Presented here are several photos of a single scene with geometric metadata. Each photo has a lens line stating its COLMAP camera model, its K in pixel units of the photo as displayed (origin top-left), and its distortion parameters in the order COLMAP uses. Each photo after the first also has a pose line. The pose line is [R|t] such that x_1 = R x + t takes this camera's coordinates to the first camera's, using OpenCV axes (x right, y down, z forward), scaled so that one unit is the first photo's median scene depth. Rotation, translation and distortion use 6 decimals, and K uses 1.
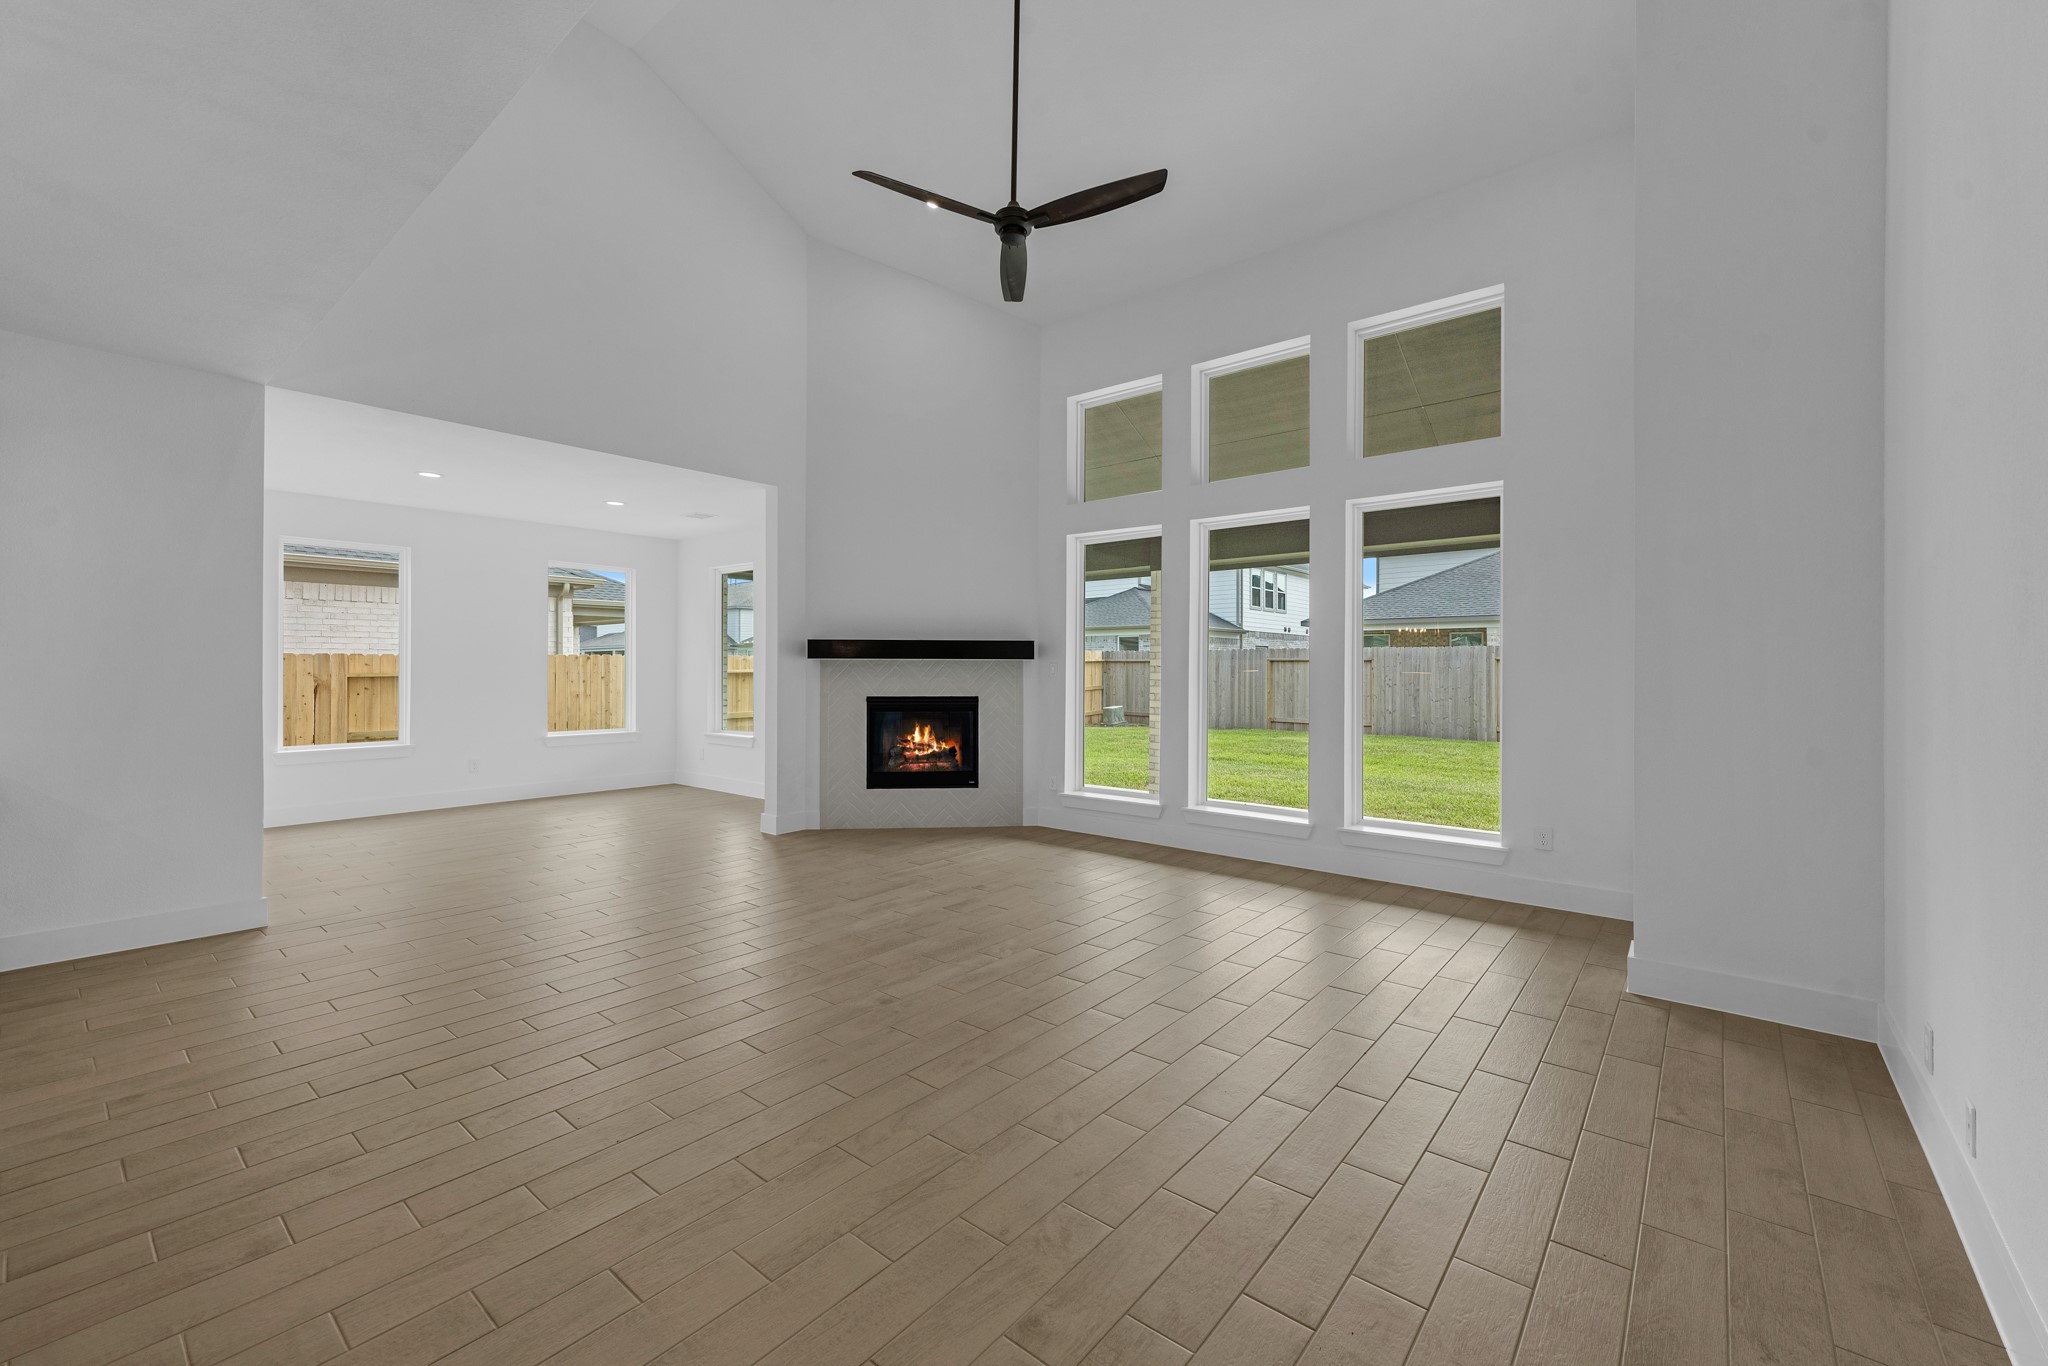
lens RADIAL K [[816.0, 0, 1010.0], [0, 816.0, 669.5], [0, 0, 1]] dist [0.011157, -0.000142]
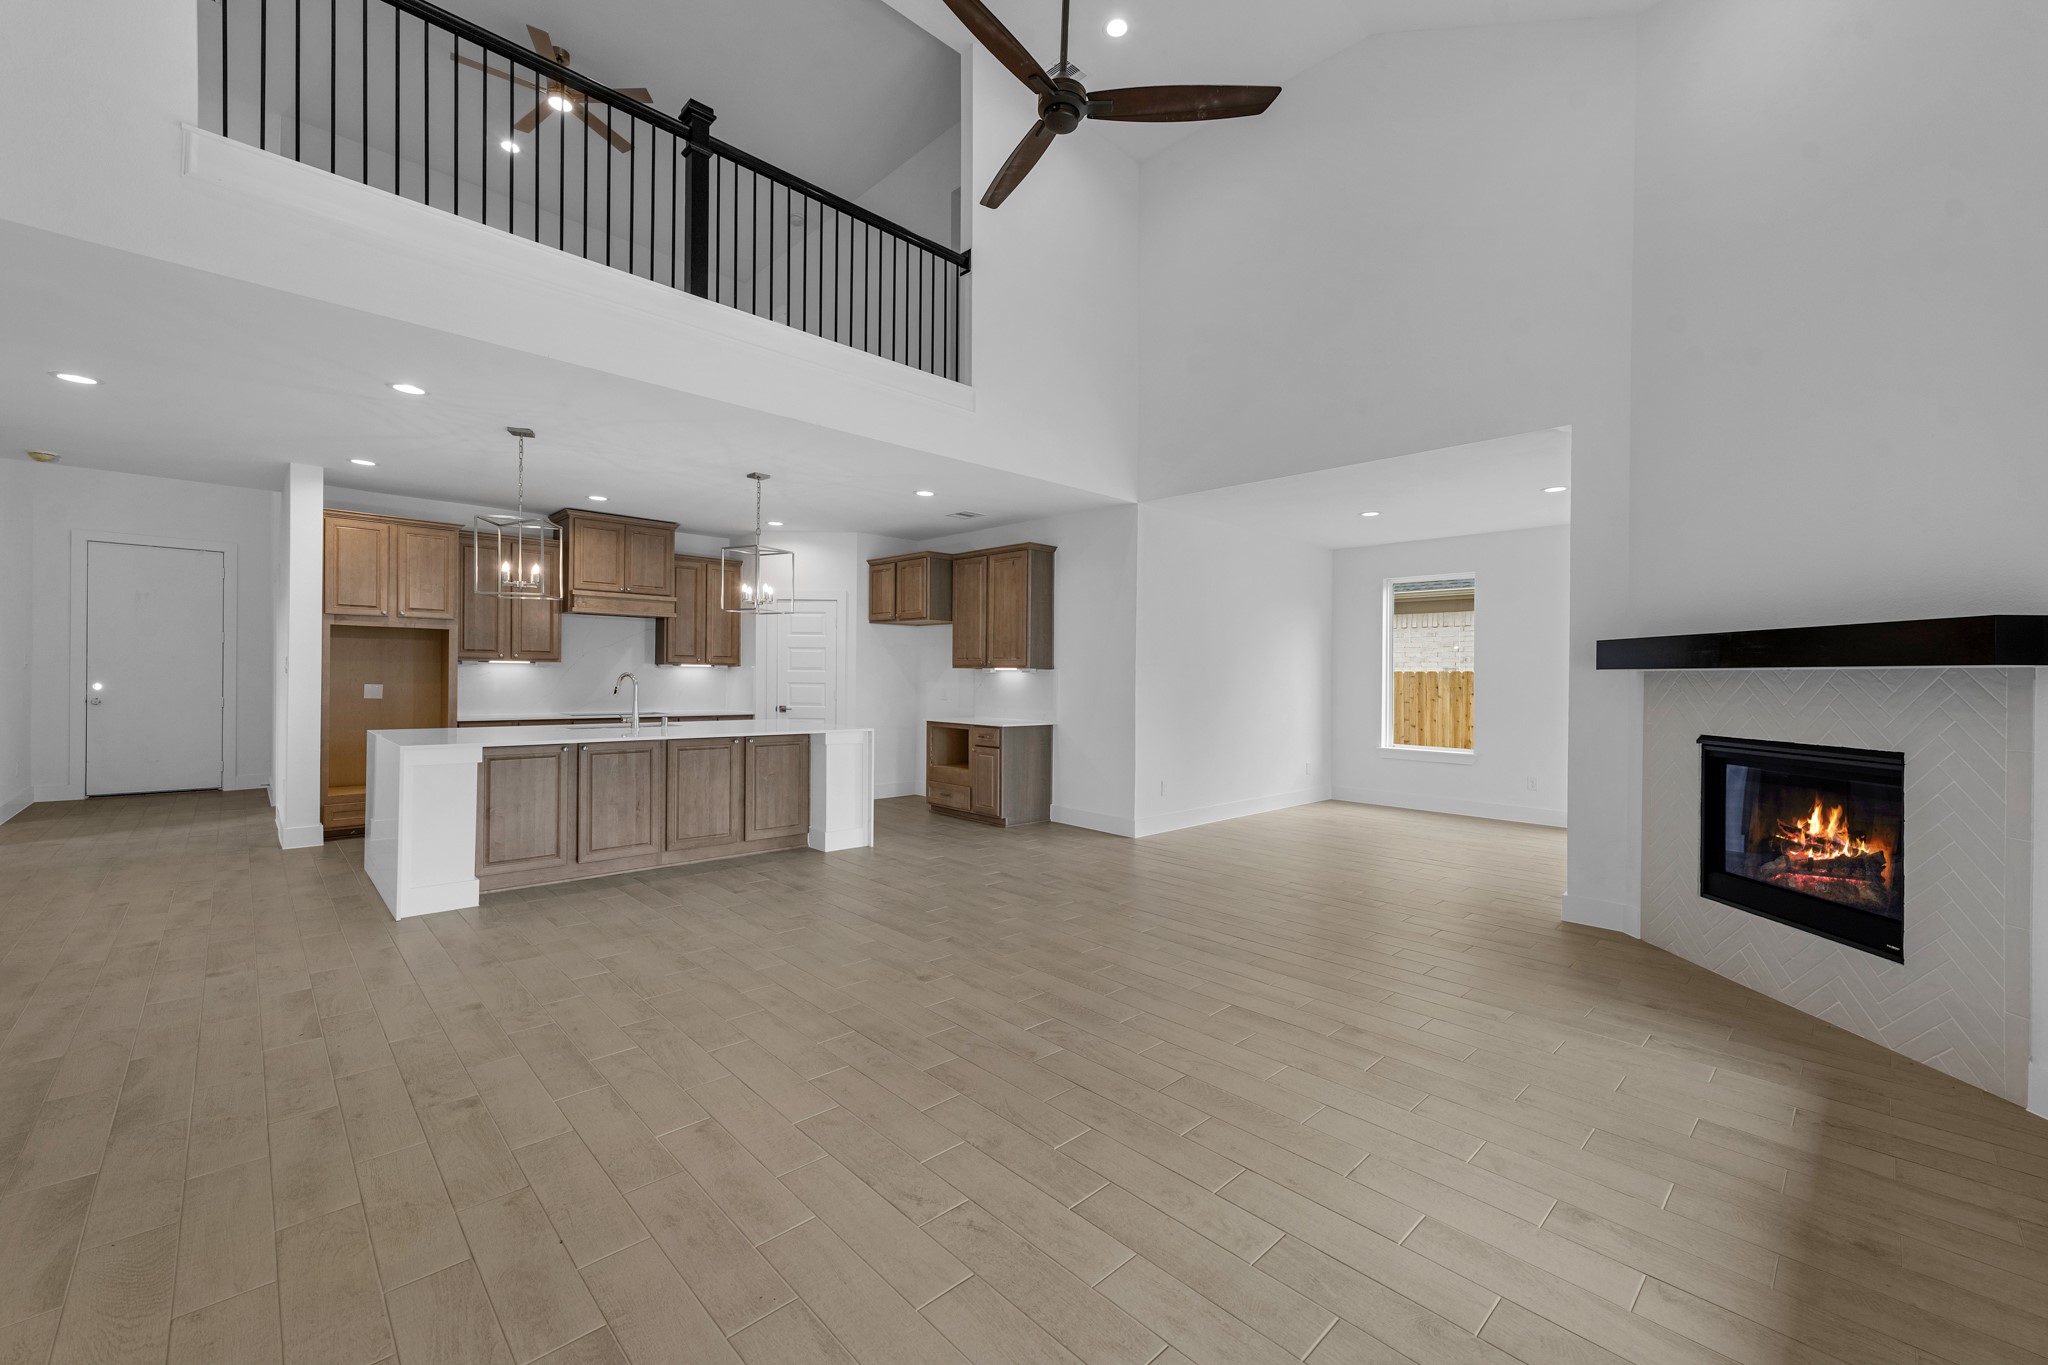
lens RADIAL K [[816.0, 0, 1063.5], [0, 816.0, 676.9], [0, 0, 1]] dist [0.011157, -0.000142]
pose [[-0.084873, -0.004041, -0.996384, 0.429253], [-0.011661, 0.999927, -0.003062, -0.000510], [0.996324, 0.011359, -0.084914, 0.585799]]
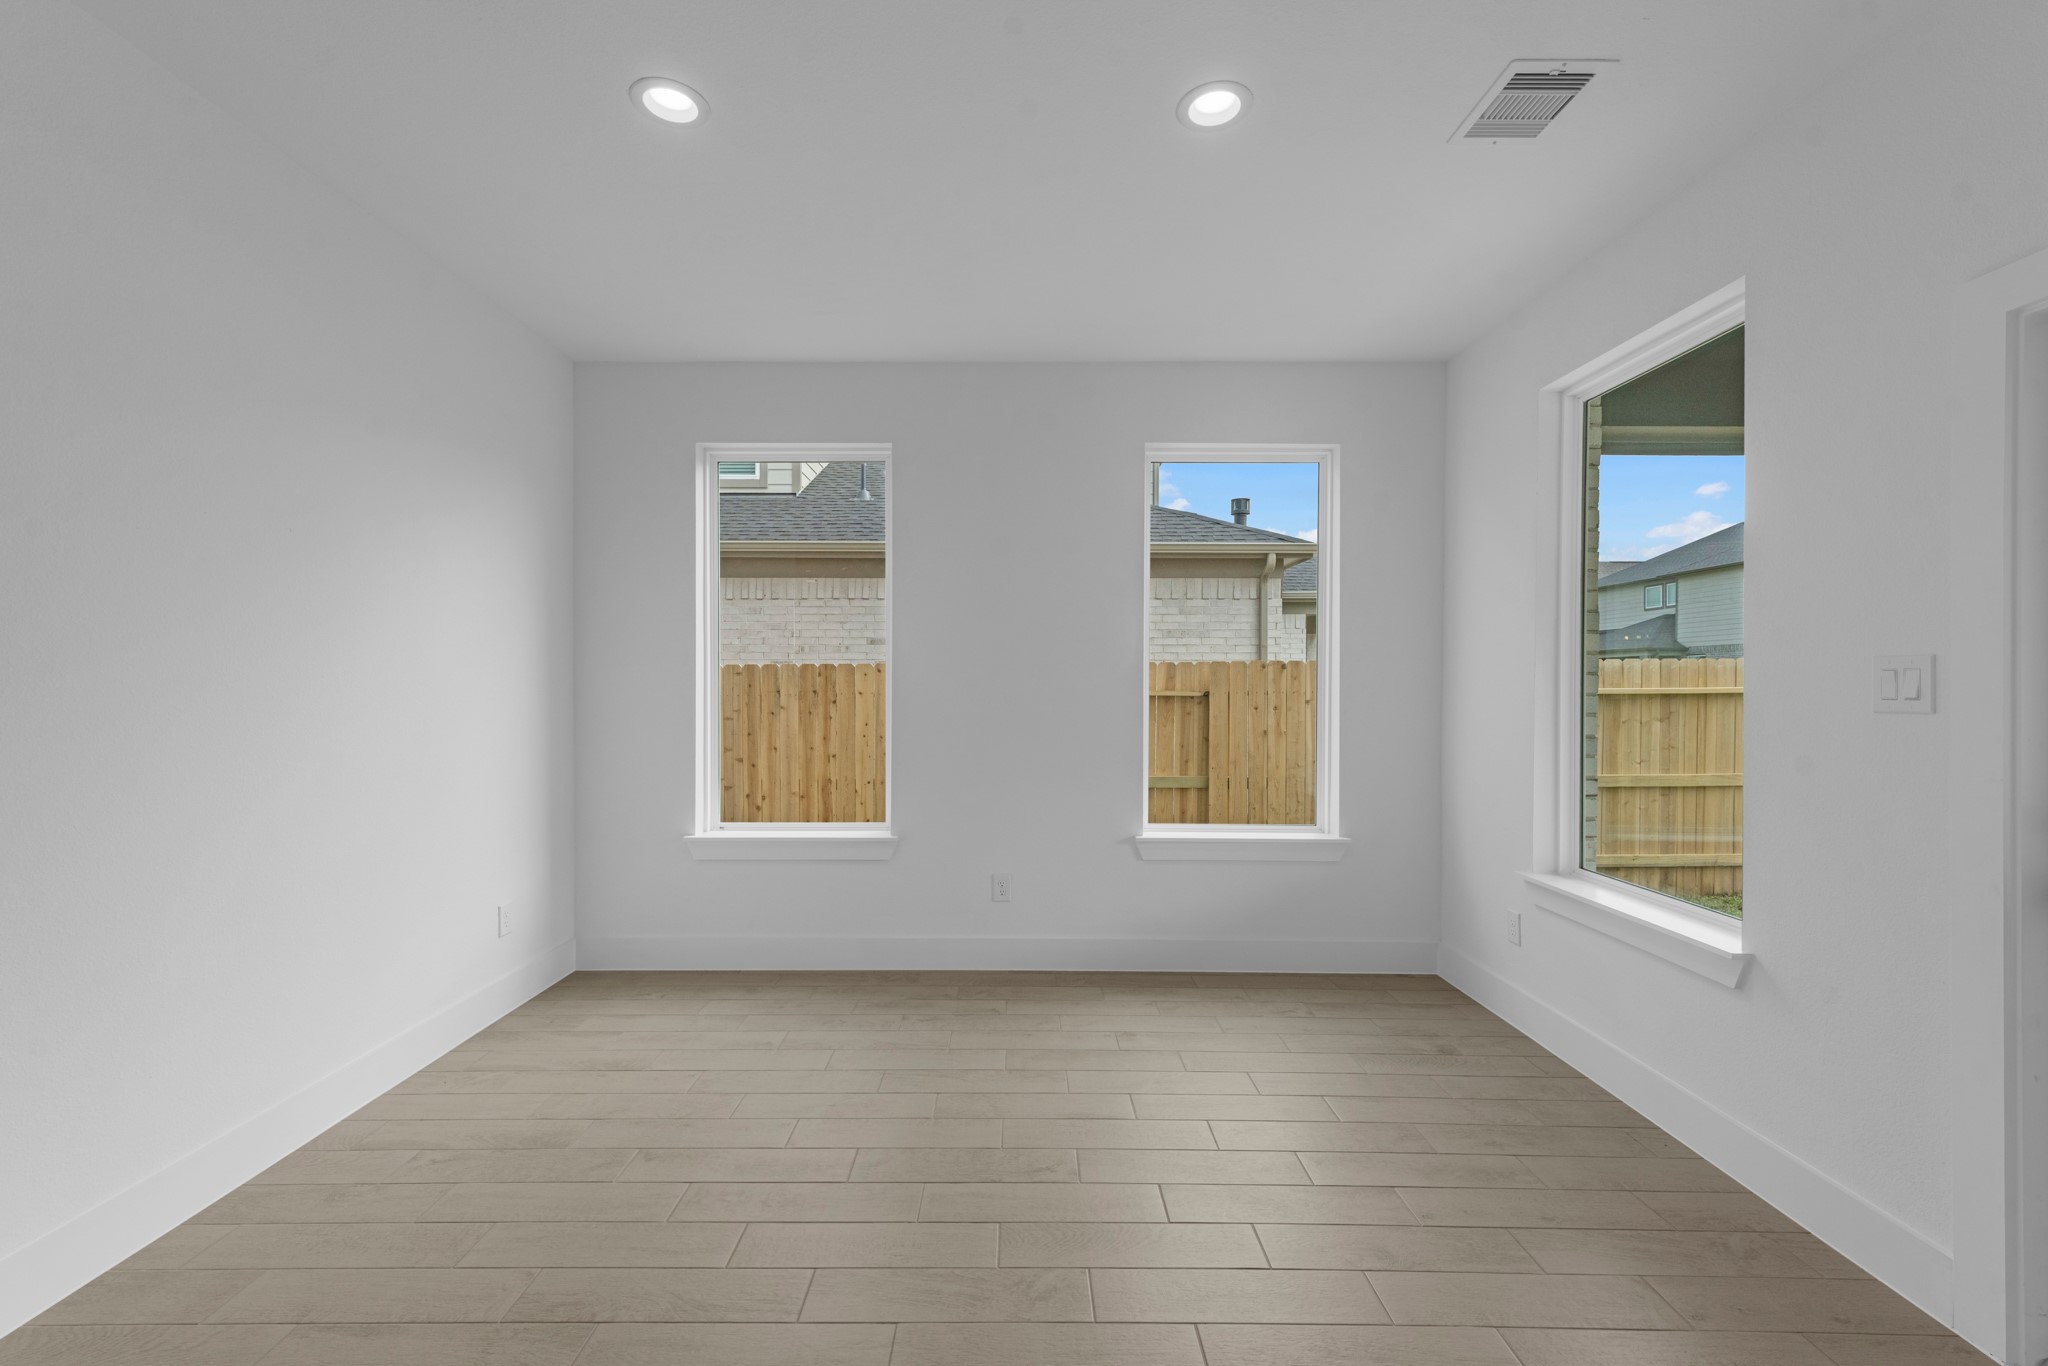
lens RADIAL K [[816.0, 0, 1012.9], [0, 816.0, 683.9], [0, 0, 1]] dist [0.011157, -0.000142]
pose [[0.635442, 0.001440, -0.772147, -0.312440], [-0.002893, 0.999996, -0.000516, -0.002493], [0.772143, 0.002562, 0.635443, 0.785738]]
